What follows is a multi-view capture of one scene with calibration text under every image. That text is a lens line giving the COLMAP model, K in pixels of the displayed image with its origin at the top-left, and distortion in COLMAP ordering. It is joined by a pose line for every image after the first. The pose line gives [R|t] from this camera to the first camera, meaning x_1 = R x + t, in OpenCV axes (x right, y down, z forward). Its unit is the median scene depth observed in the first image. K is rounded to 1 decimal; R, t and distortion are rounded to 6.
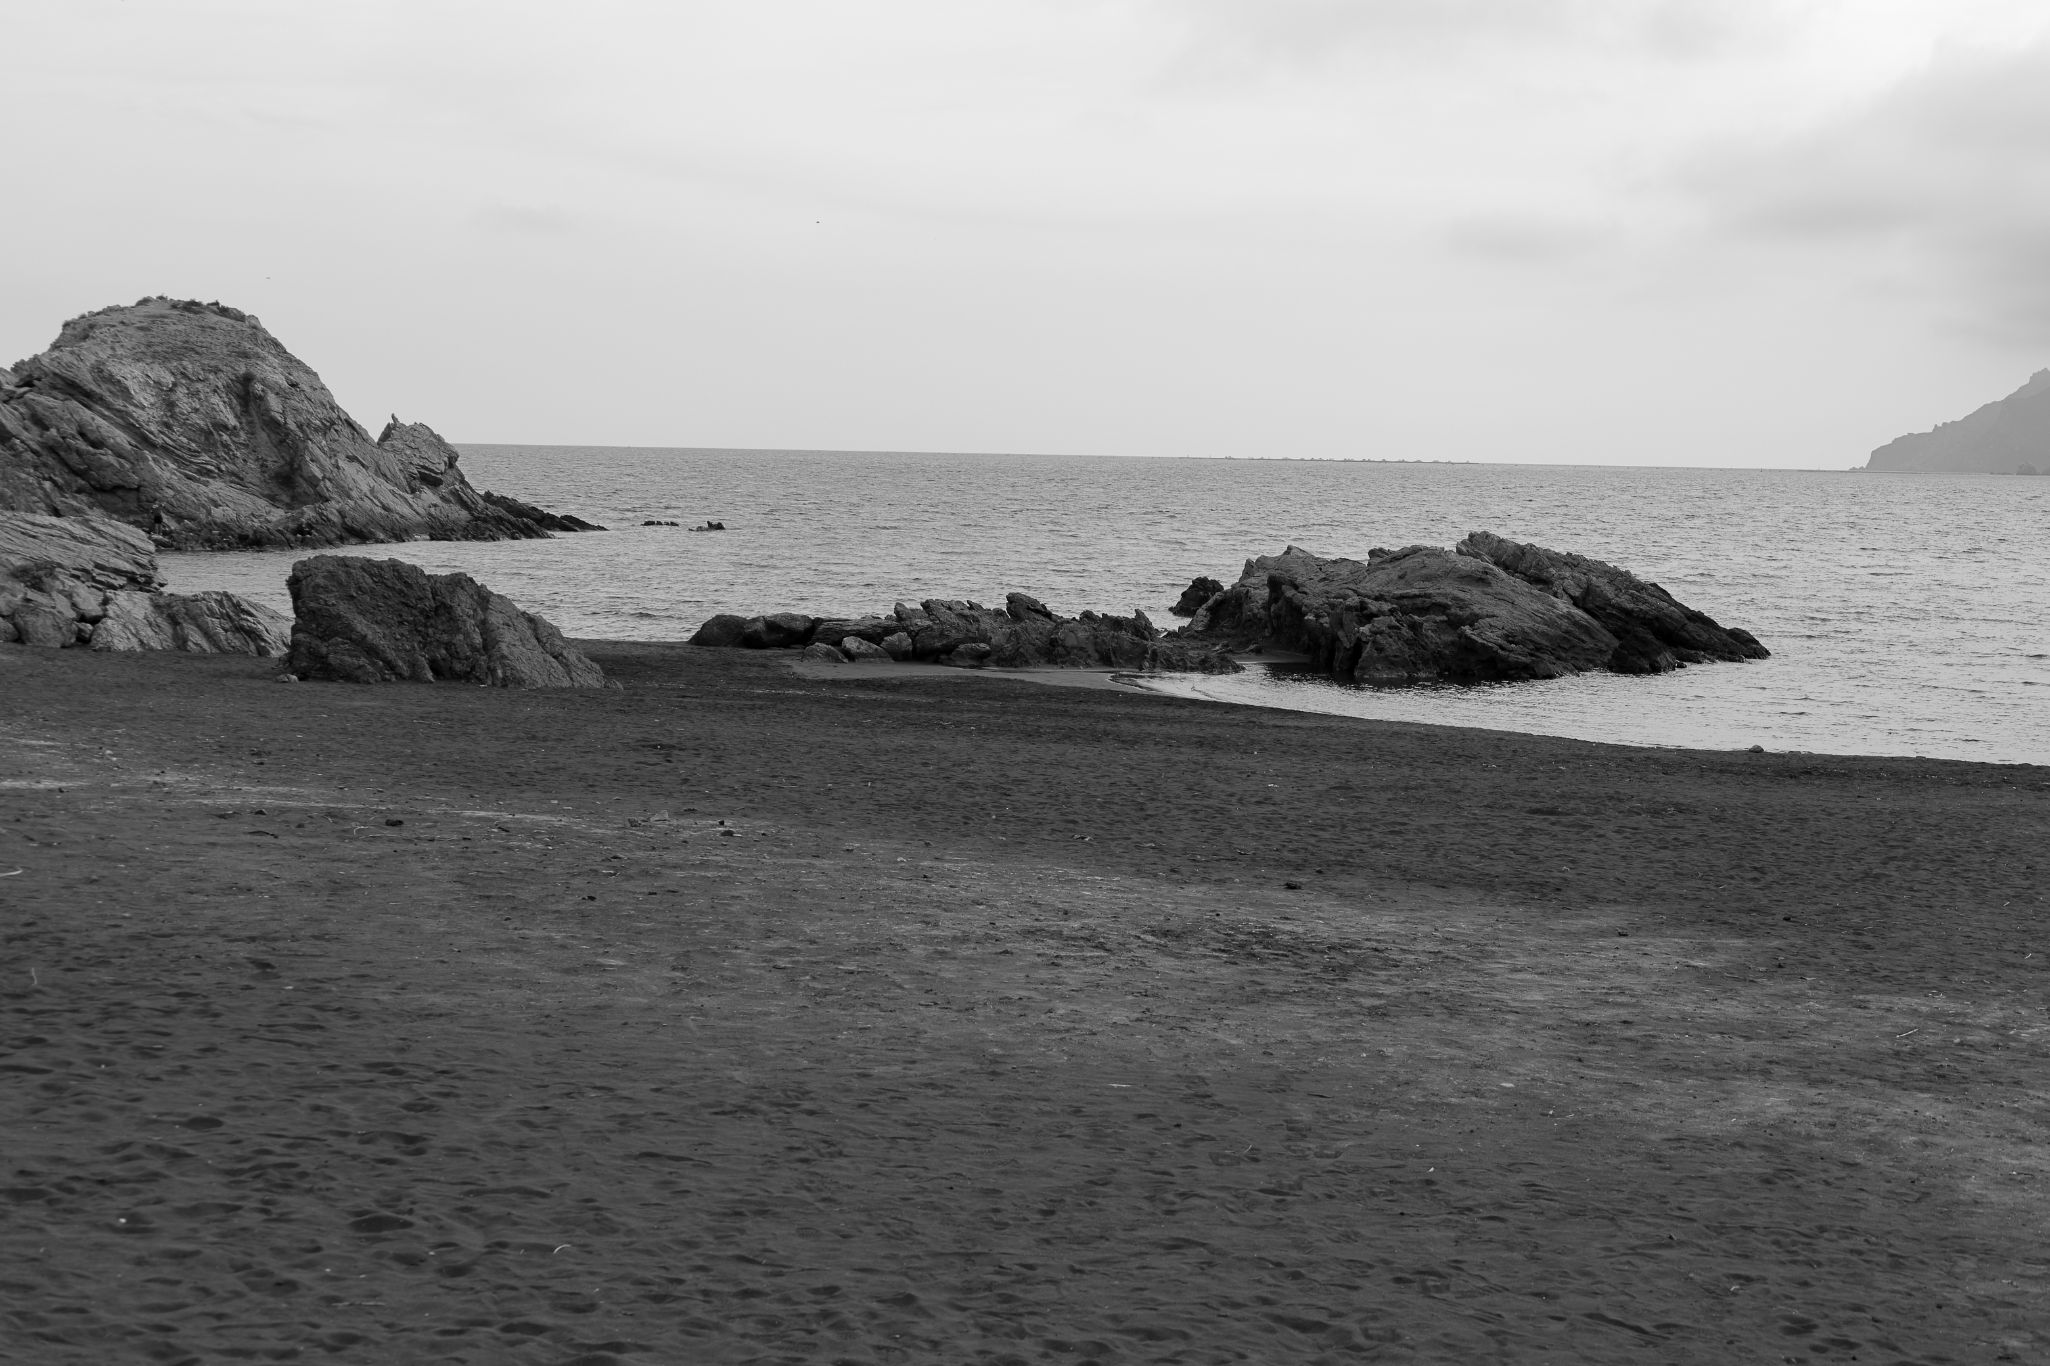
lens RADIAL K [[3081.0, 0, 1025.0], [0, 3081.0, 683.0], [0, 0, 1]] dist [-0.008693, 0.038735]
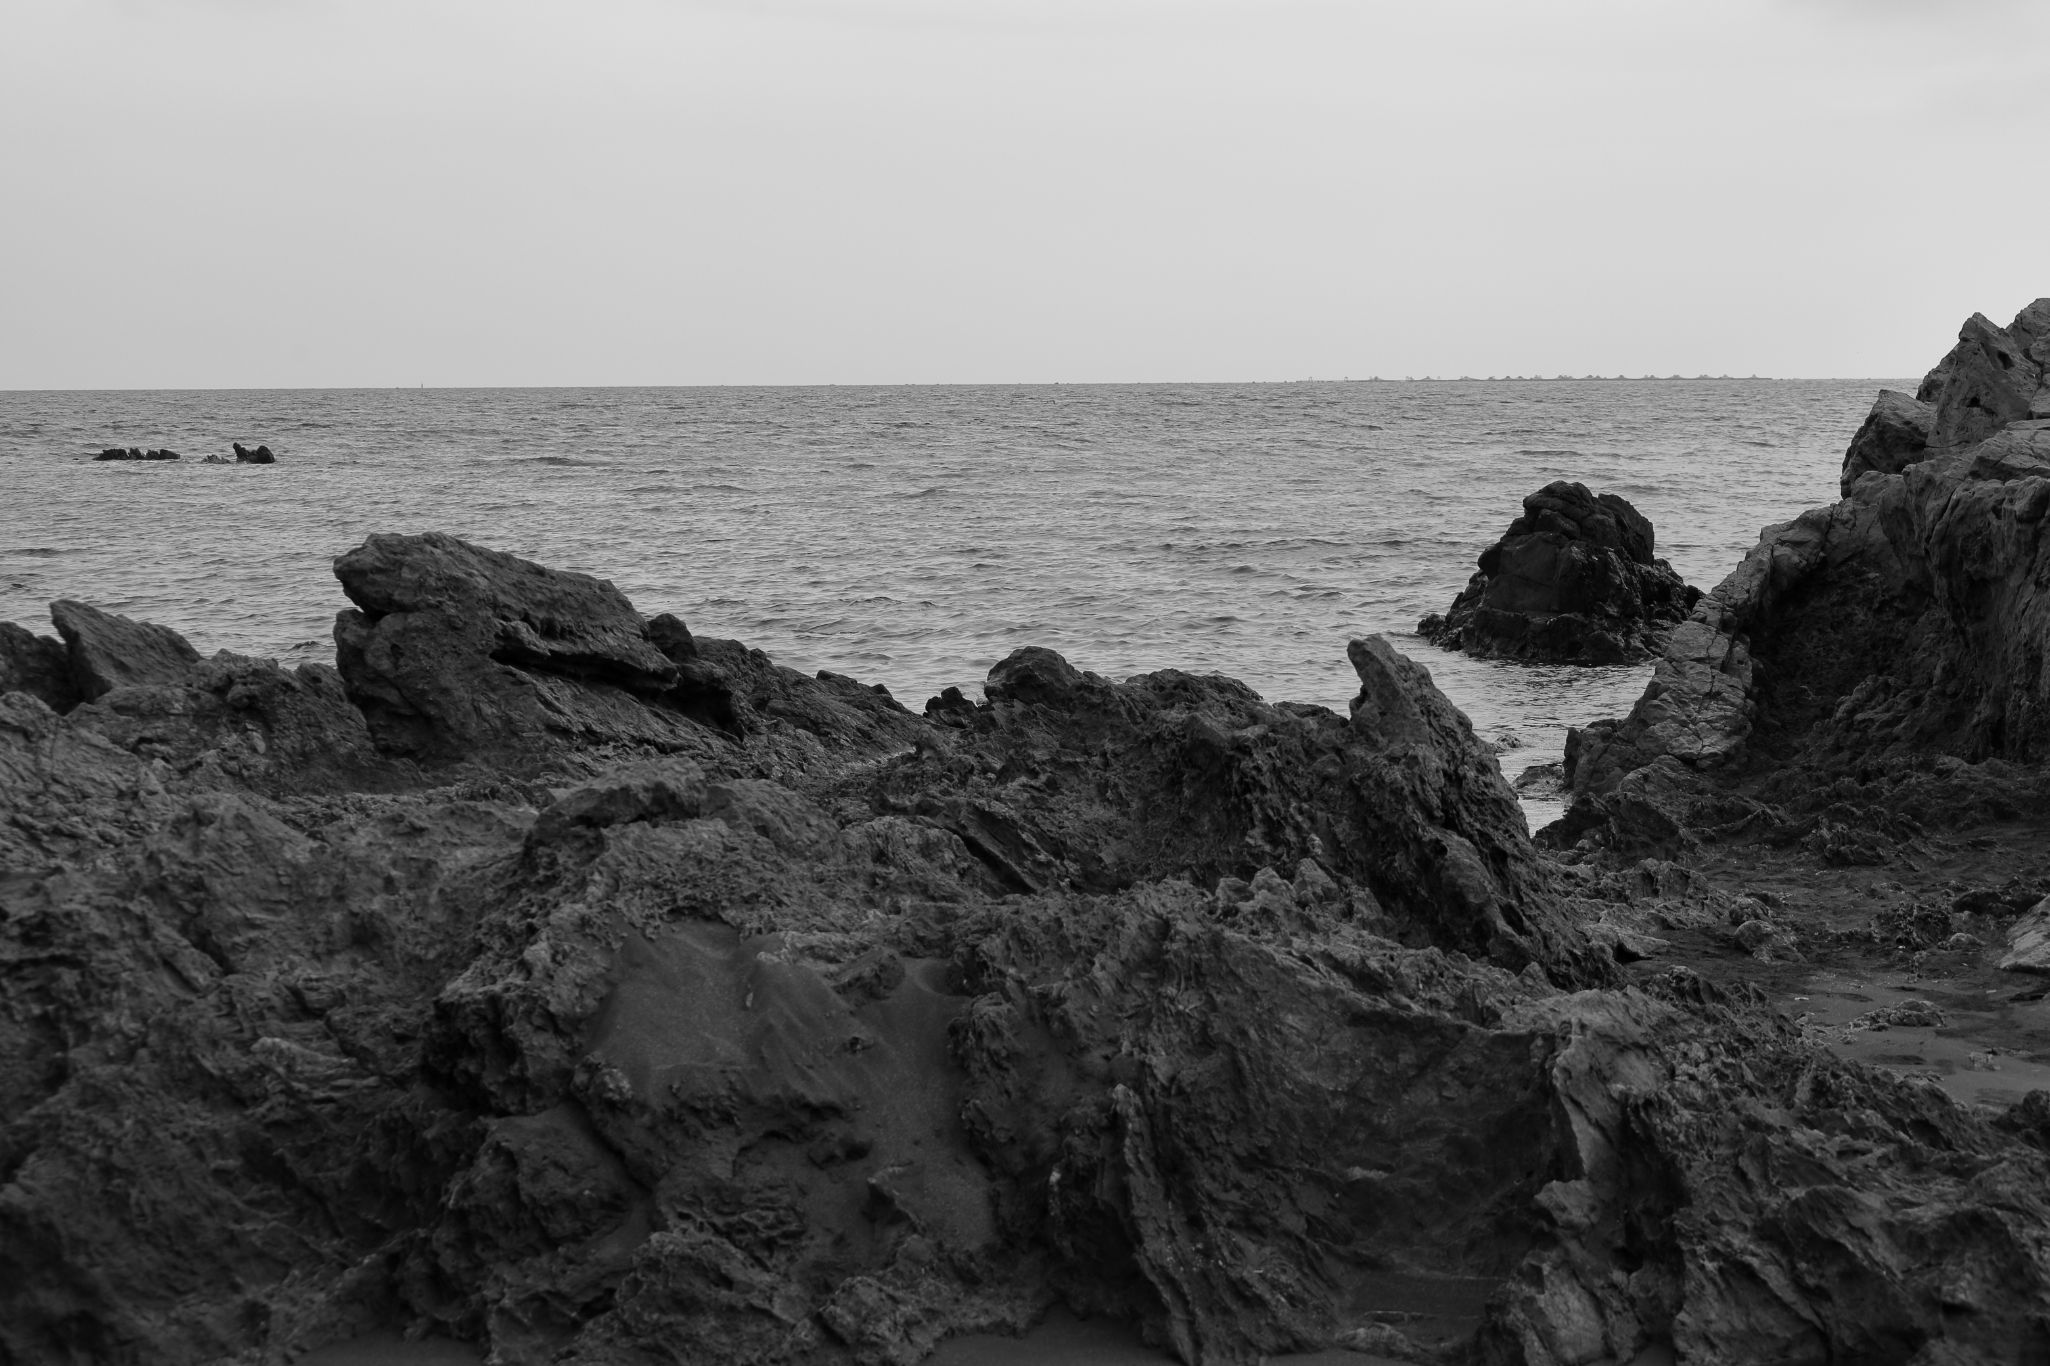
lens RADIAL K [[4876.1, 0, 1025.0], [0, 4876.1, 683.0], [0, 0, 1]] dist [0.026181, 0.131429]
pose [[0.999478, -0.025309, -0.020059, 0.028060], [0.025046, 0.999599, -0.013247, -0.021580], [0.020387, 0.012738, 0.999711, 0.868482]]
